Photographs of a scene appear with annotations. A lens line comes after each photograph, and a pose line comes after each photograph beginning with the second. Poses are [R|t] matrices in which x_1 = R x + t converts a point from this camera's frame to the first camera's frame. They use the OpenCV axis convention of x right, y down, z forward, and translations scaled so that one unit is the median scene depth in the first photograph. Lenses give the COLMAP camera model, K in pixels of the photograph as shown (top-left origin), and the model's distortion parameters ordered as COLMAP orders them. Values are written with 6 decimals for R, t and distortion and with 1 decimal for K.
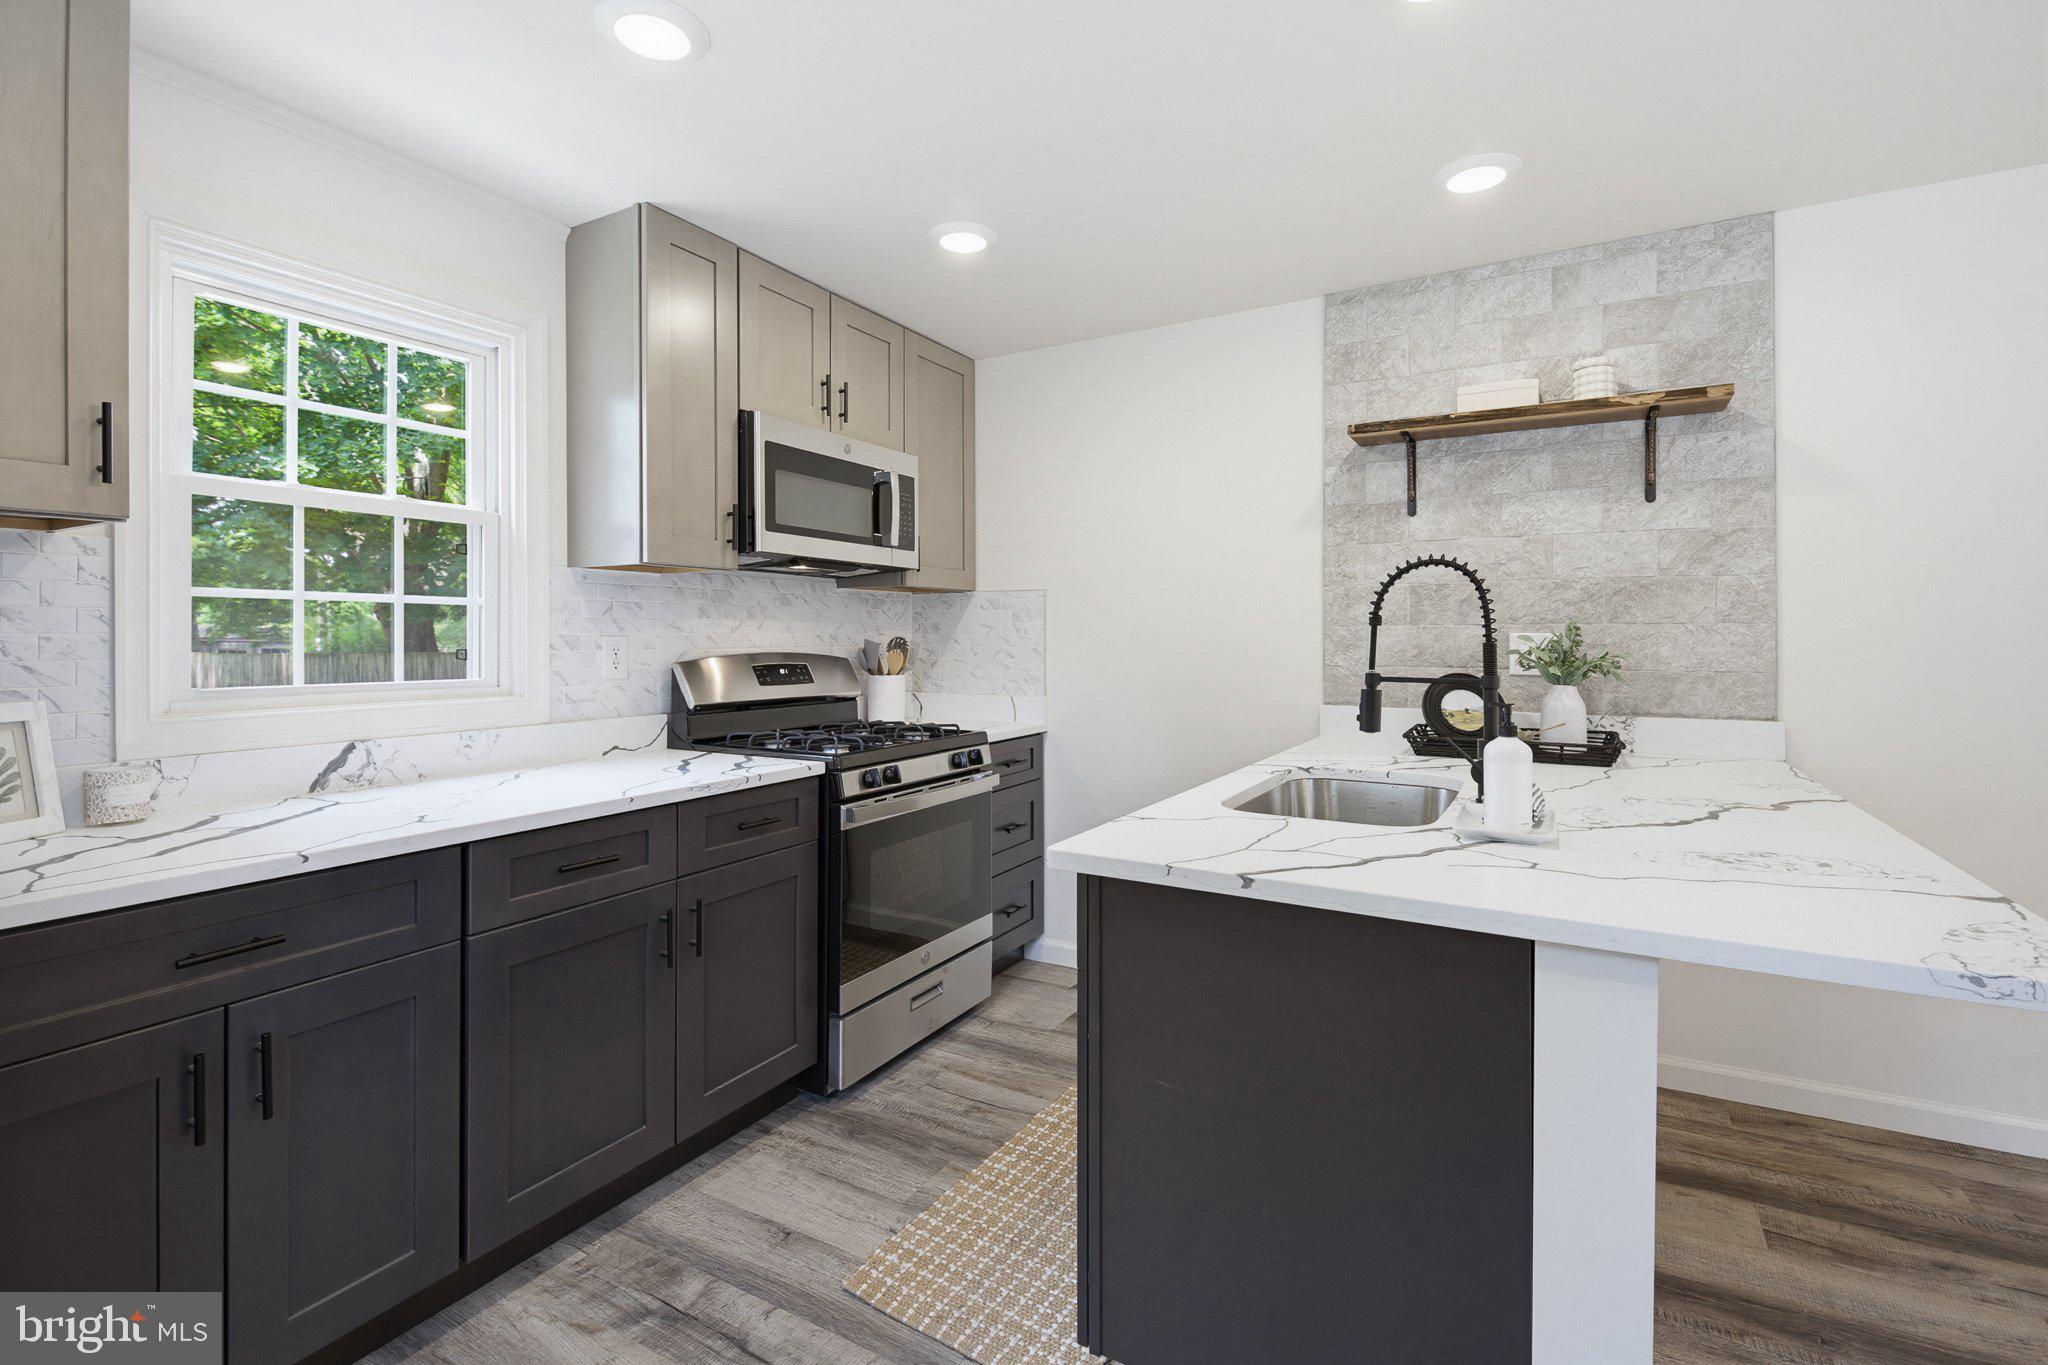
lens RADIAL K [[937.3, 0, 1020.1], [0, 937.3, 637.8], [0, 0, 1]] dist [0.030722, -0.000710]
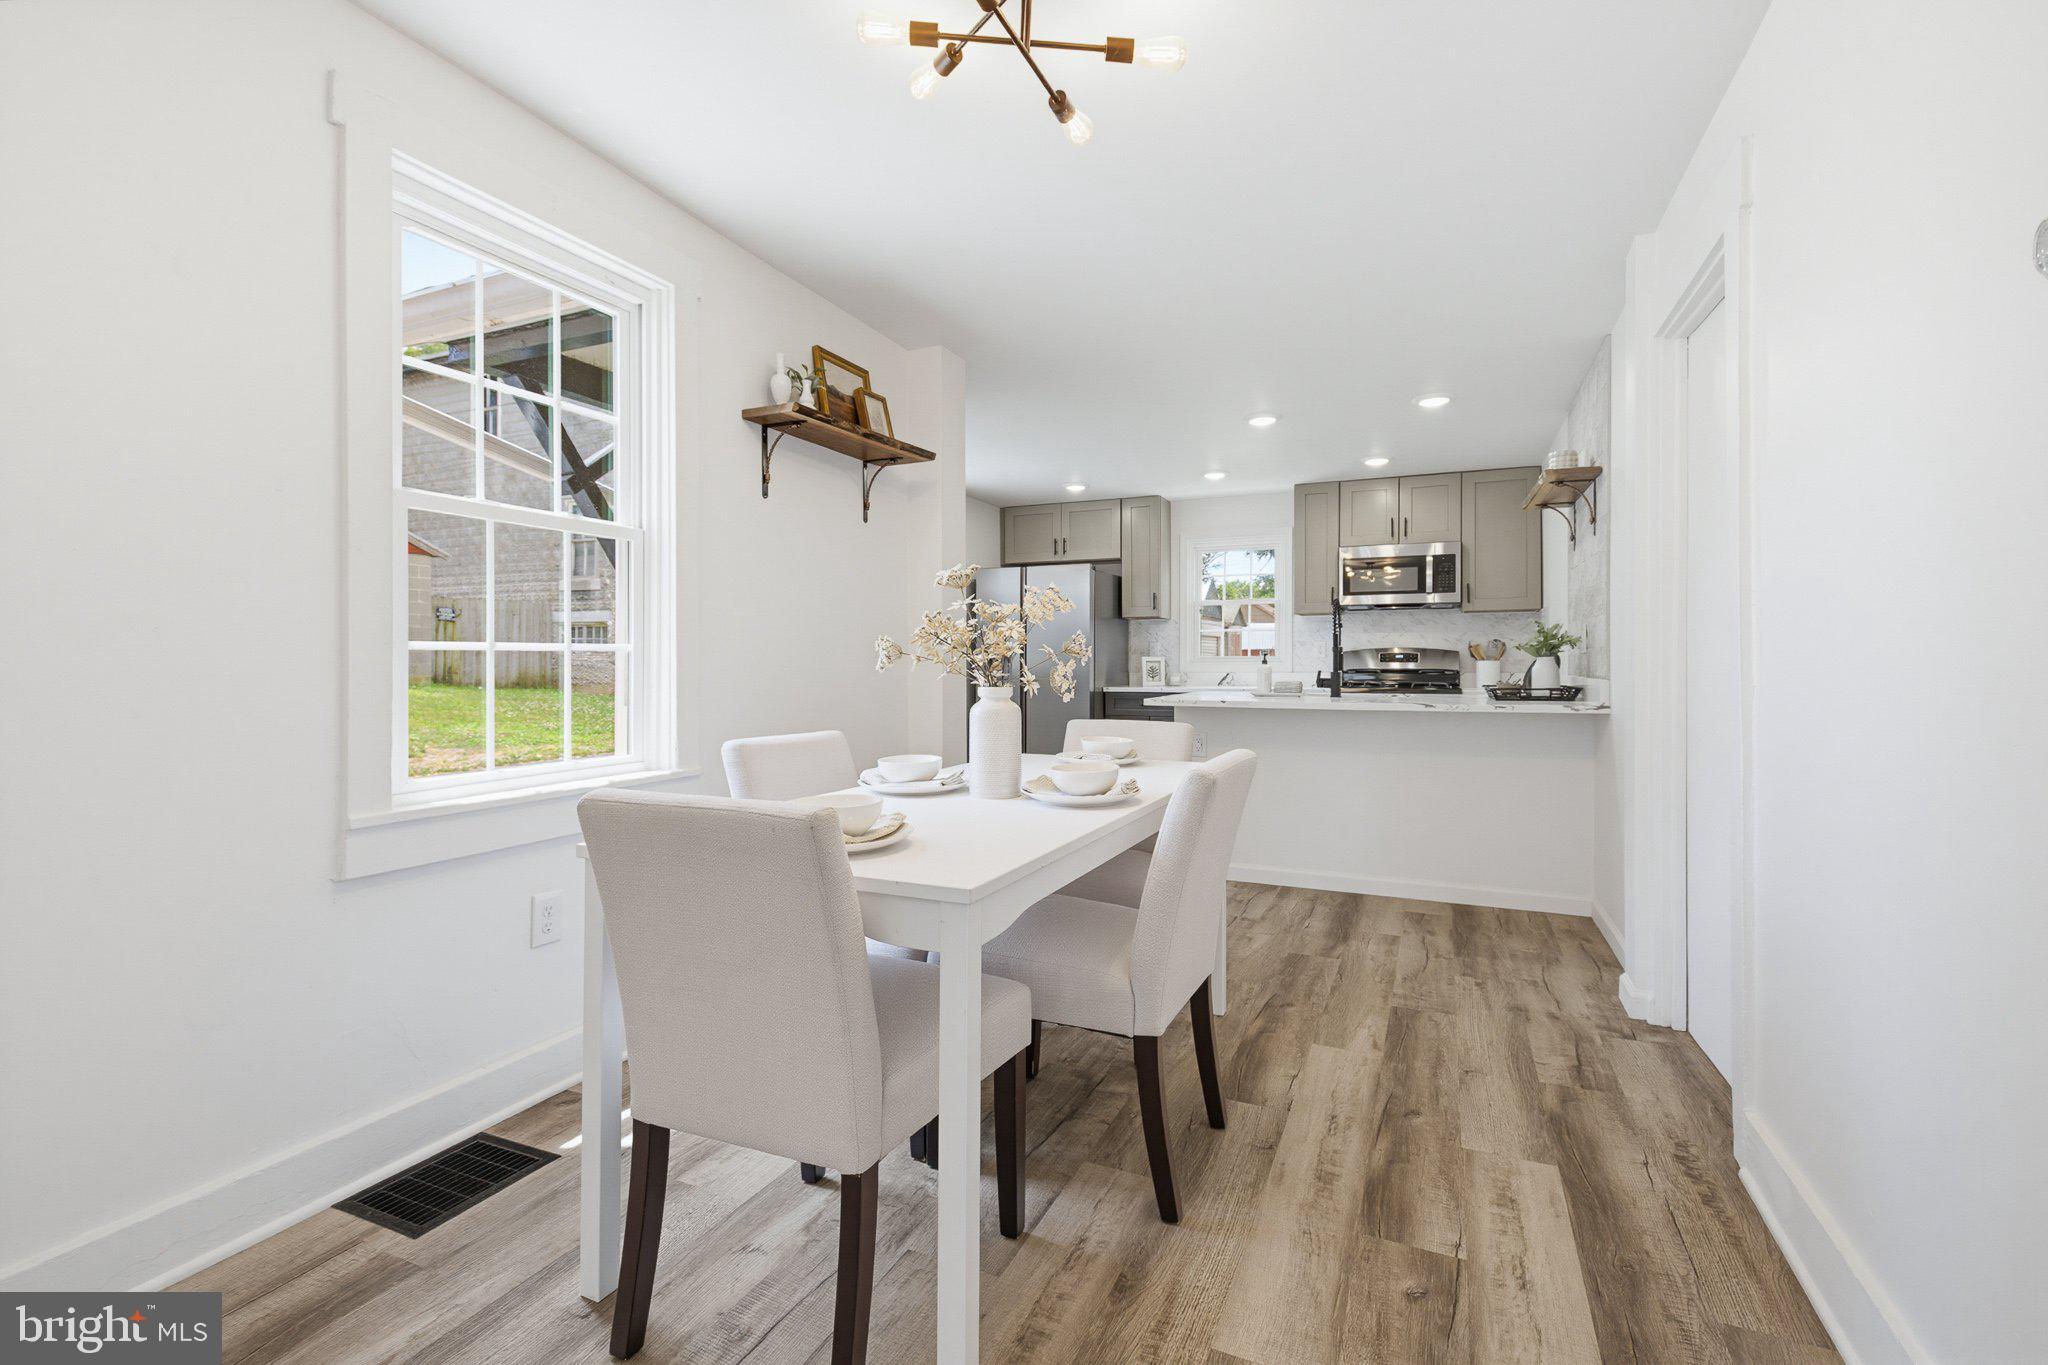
lens RADIAL K [[915.3, 0, 1041.7], [0, 915.3, 661.9], [0, 0, 1]] dist [0.028258, -0.007665]
pose [[0.112682, 0.000243, -0.993631, 1.940933], [0.001213, 0.999999, 0.000382, 0.052858], [0.993630, -0.001248, 0.112682, -0.038297]]
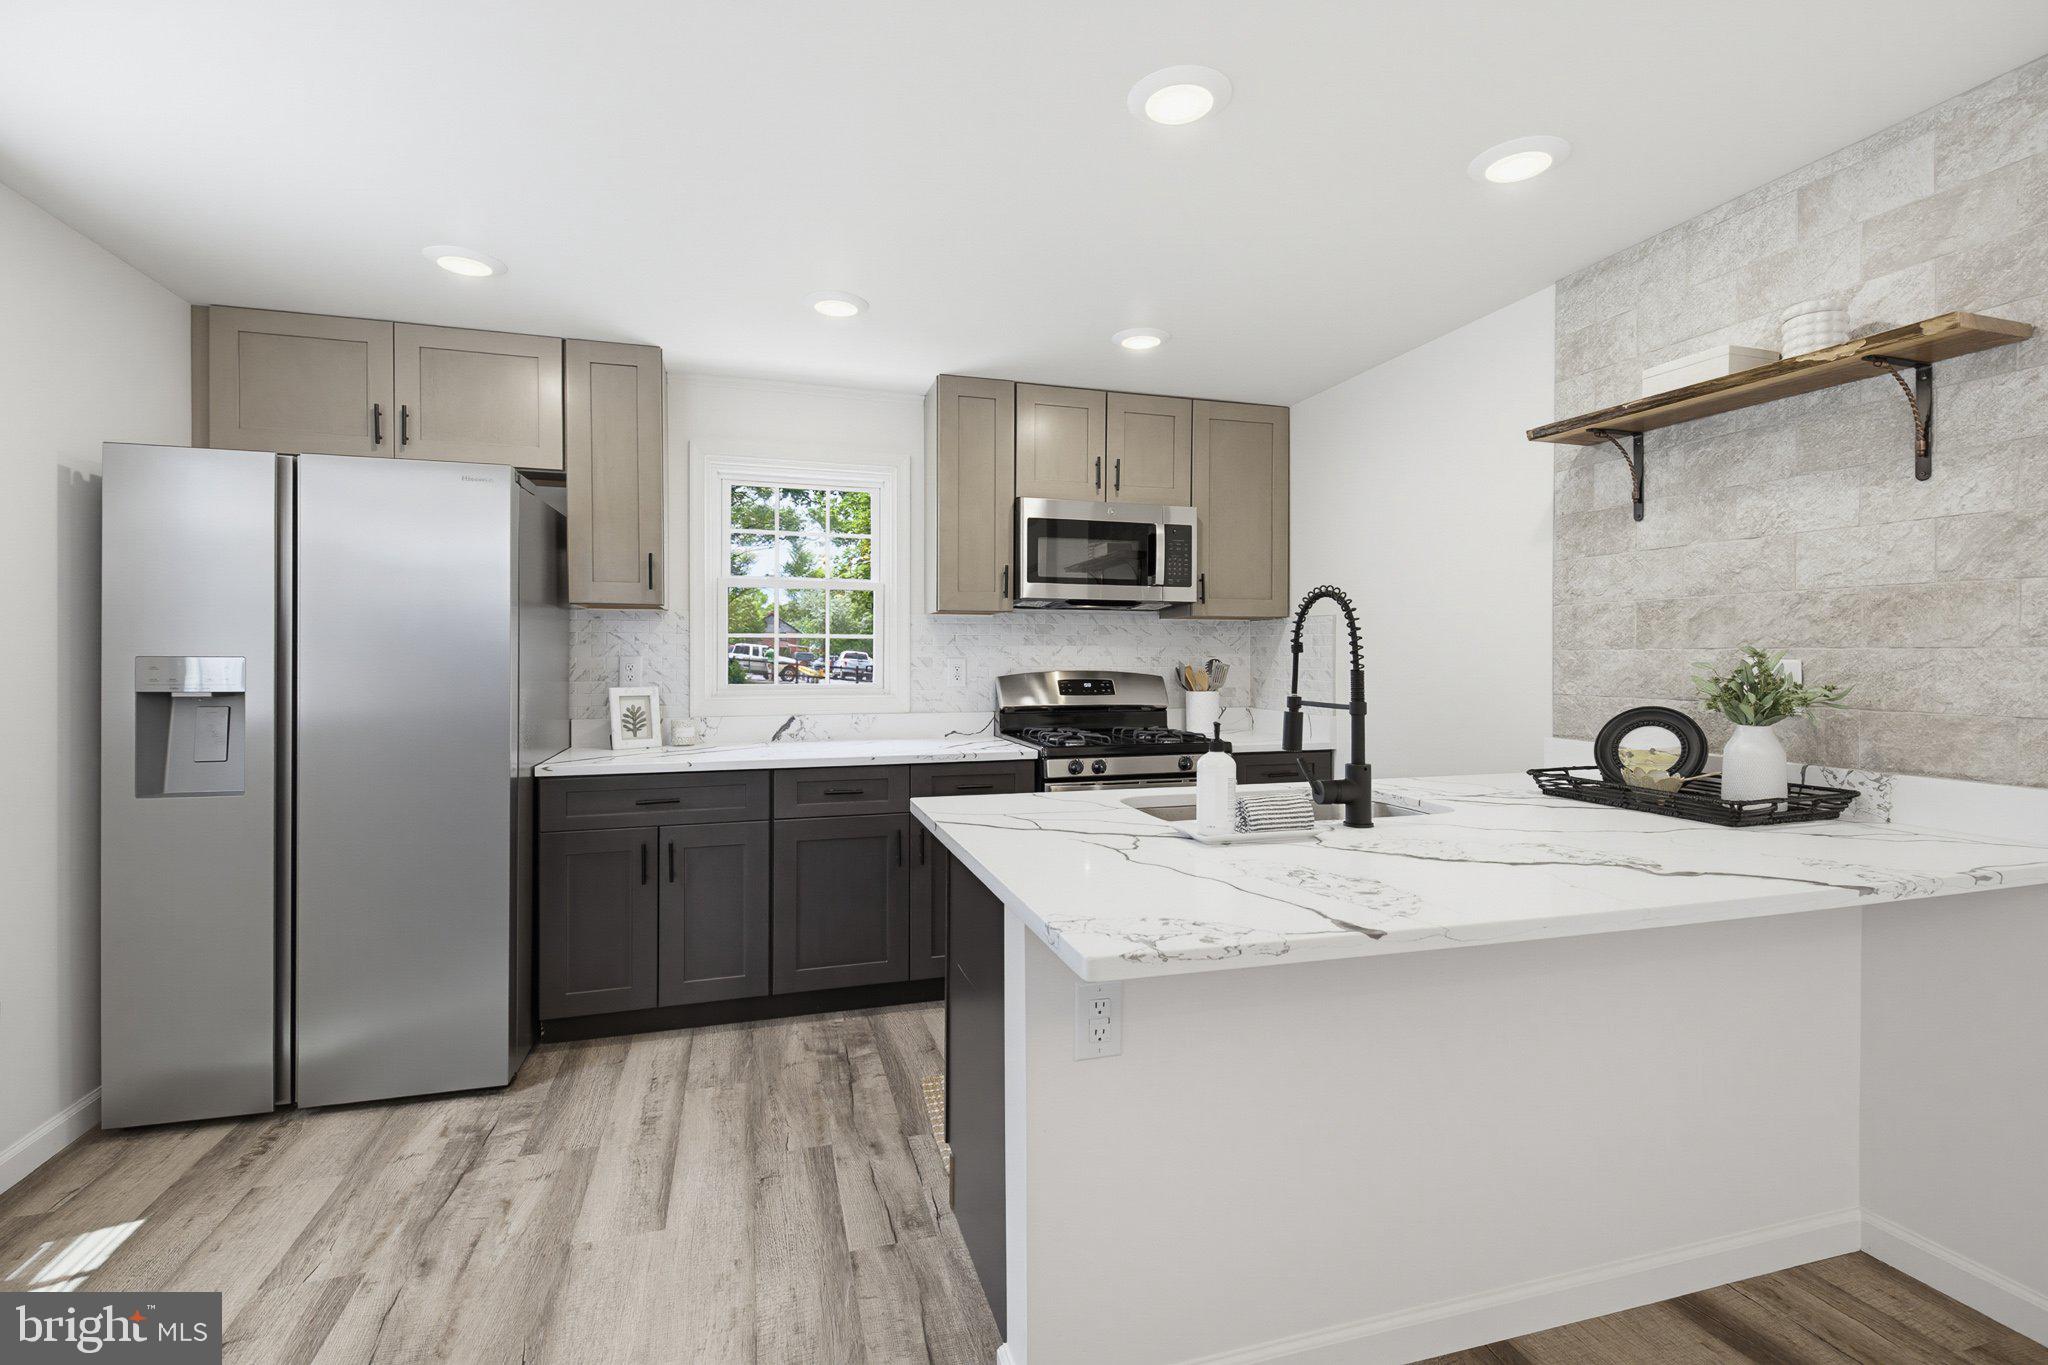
lens RADIAL K [[915.3, 0, 1041.7], [0, 915.3, 661.9], [0, 0, 1]] dist [0.028258, -0.007665]
pose [[0.737029, 0.007906, -0.675814, 0.641037], [-0.004162, 0.999966, 0.007159, -0.006276], [0.675848, -0.002463, 0.737037, 0.020321]]
